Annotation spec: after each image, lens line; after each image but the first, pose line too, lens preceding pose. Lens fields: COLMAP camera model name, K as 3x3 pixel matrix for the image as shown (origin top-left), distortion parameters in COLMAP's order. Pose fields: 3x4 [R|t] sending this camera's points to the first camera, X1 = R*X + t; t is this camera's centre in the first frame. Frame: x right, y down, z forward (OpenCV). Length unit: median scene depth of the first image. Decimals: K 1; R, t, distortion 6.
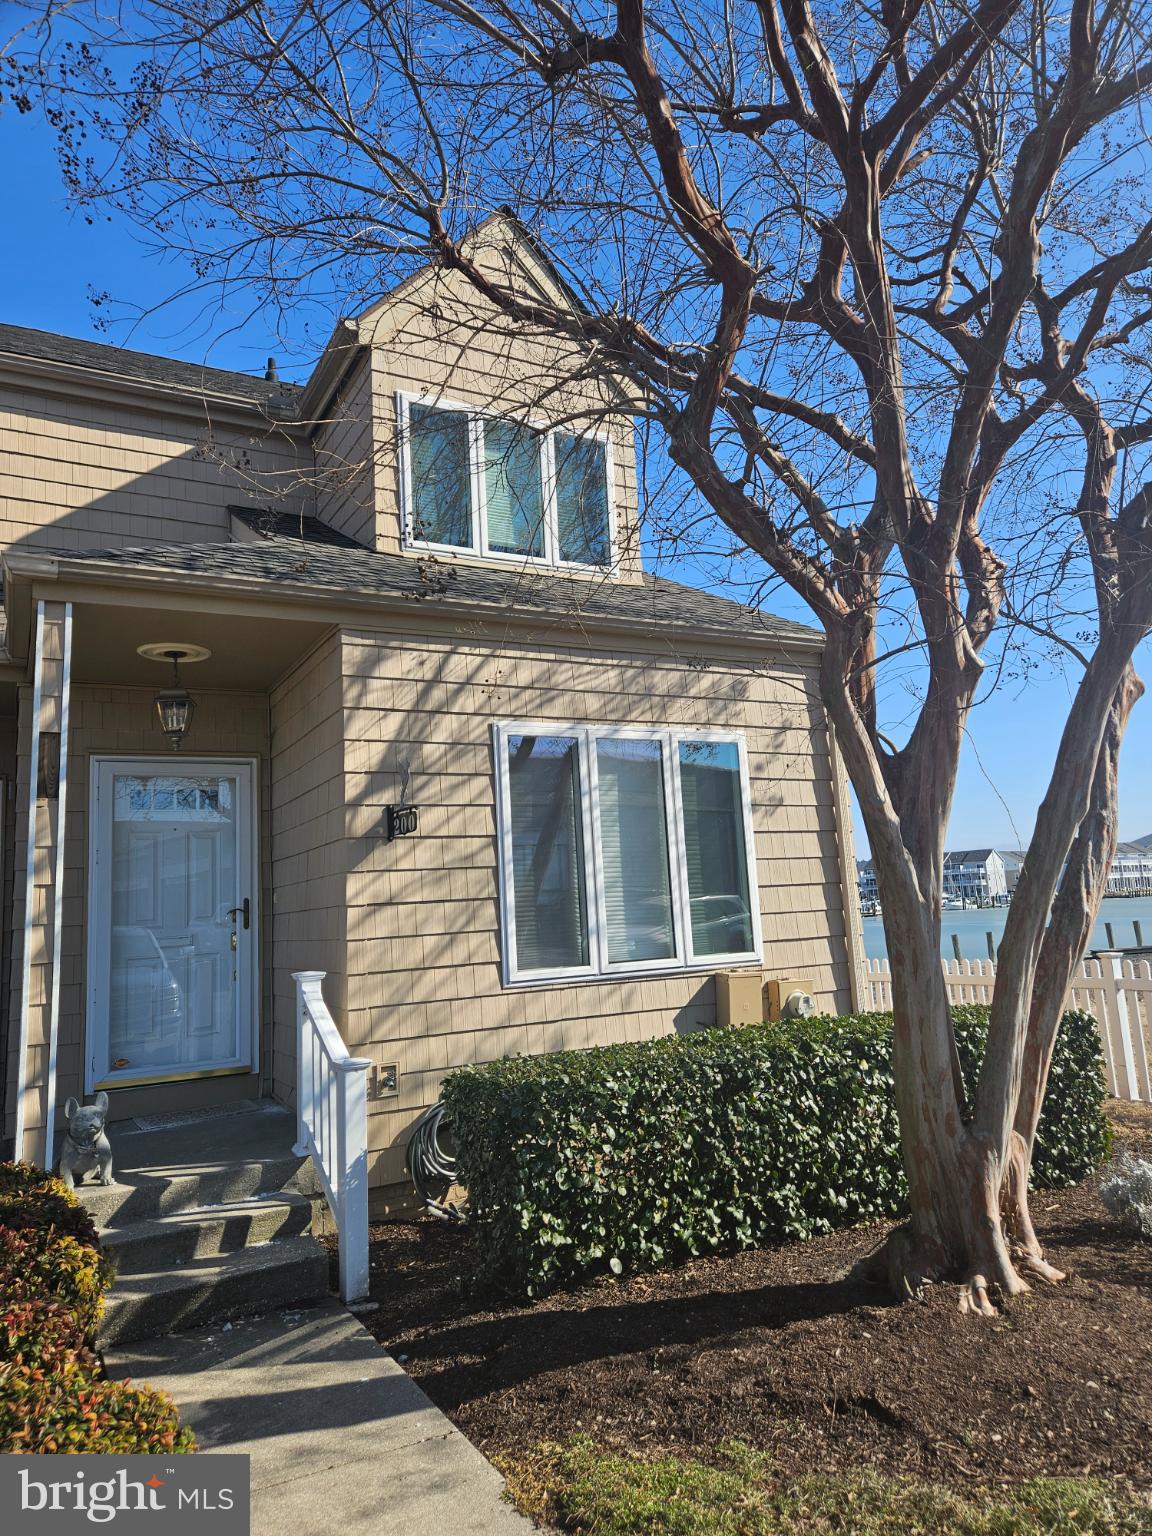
lens RADIAL K [[1034.4, 0, 584.5], [0, 1034.4, 766.7], [0, 0, 1]] dist [0.084220, -0.070418]
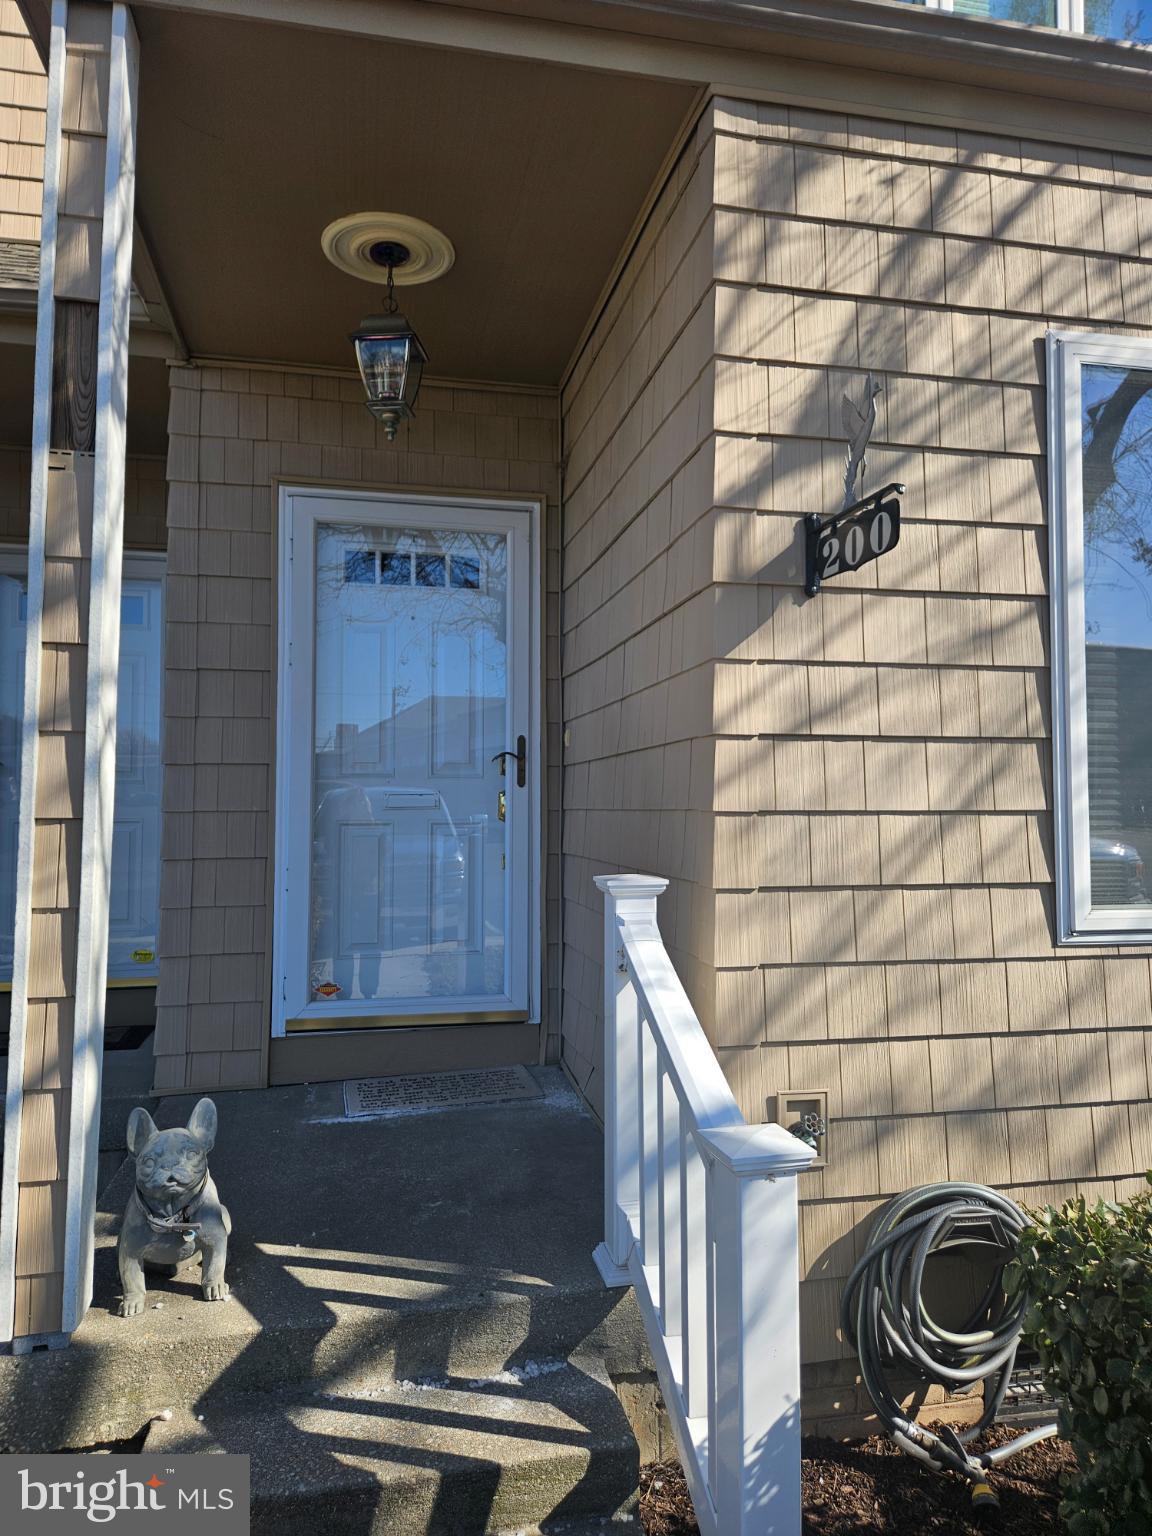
lens RADIAL K [[1034.4, 0, 570.1], [0, 1034.4, 764.6], [0, 0, 1]] dist [0.084220, -0.070418]
pose [[0.956601, 0.042494, -0.288285, -0.152125], [-0.011894, 0.994180, 0.107075, 0.095173], [0.291157, -0.098999, 0.951539, 0.535779]]
